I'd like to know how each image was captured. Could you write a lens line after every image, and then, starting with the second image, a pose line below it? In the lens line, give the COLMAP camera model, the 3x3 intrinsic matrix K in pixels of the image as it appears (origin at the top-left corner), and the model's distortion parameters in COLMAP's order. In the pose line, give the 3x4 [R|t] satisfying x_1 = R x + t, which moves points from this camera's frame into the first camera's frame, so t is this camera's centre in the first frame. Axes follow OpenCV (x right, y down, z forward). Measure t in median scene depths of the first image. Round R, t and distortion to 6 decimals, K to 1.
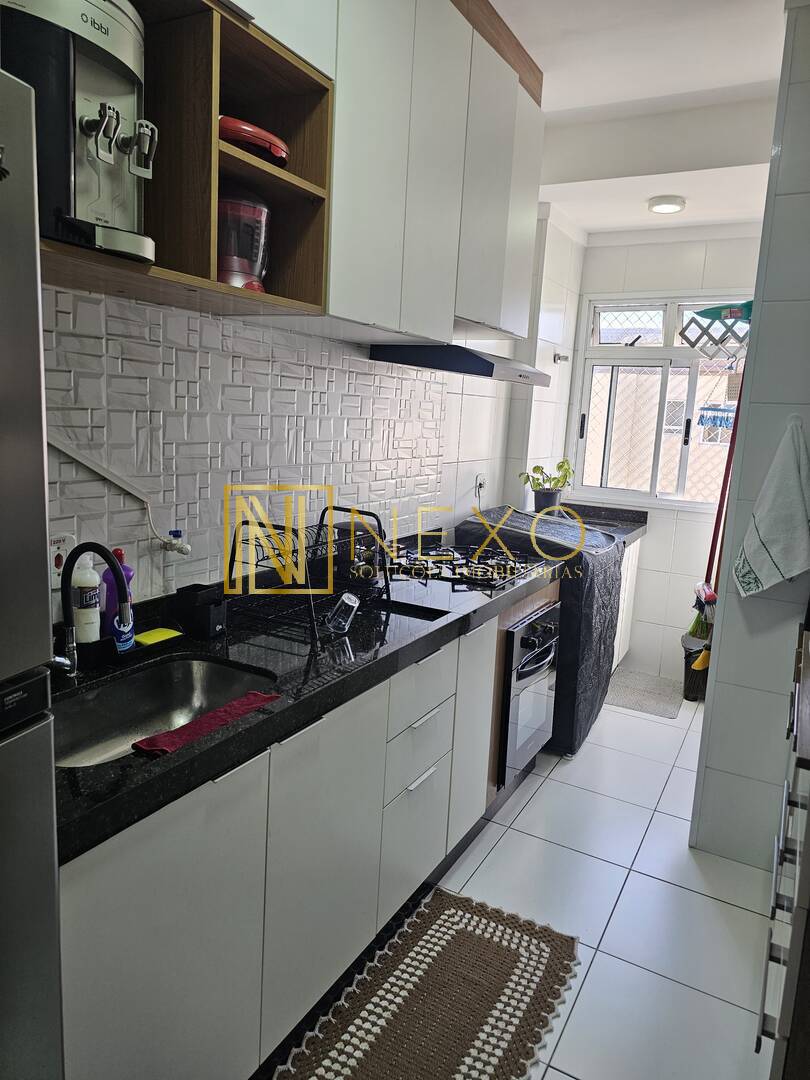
lens RADIAL K [[721.0, 0, 408.7], [0, 721.0, 524.4], [0, 0, 1]] dist [0.053215, -0.055907]
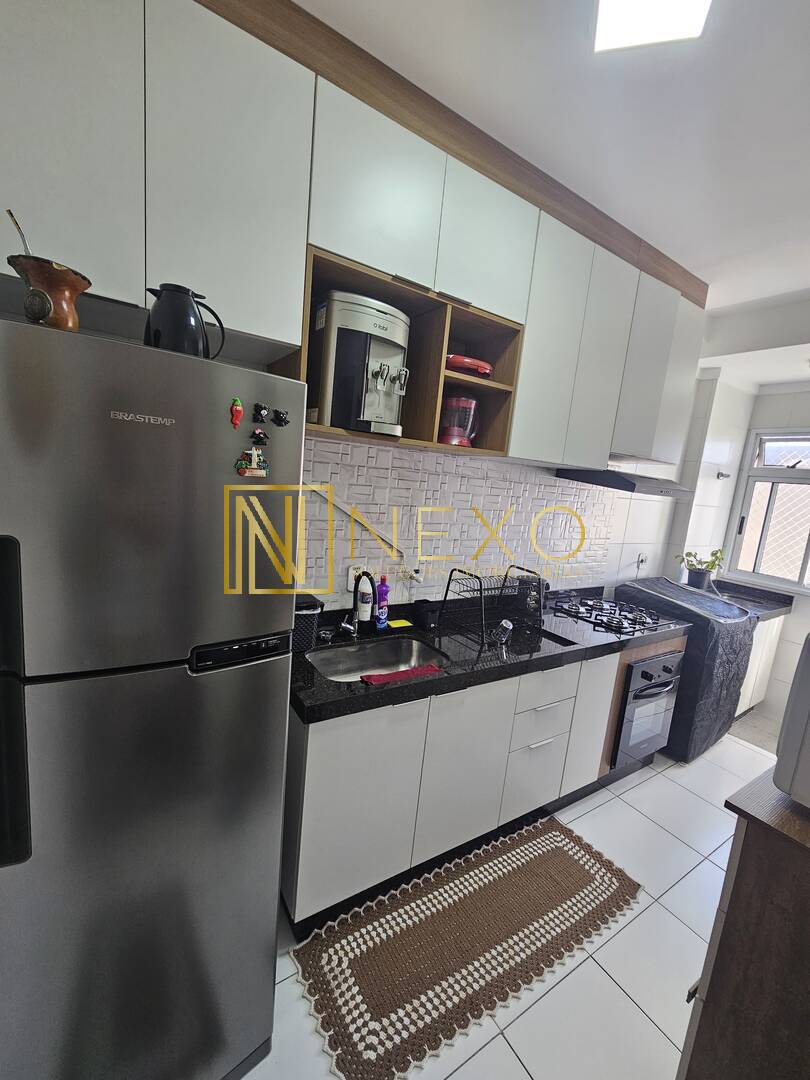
lens RADIAL K [[442.3, 0, 402.6], [0, 442.3, 545.2], [0, 0, 1]] dist [-0.013390, 0.003655]
pose [[0.875726, 0.105468, -0.471147, 0.160965], [-0.121719, 0.992556, -0.004051, -0.040552], [0.467213, 0.060895, 0.882045, -0.023718]]
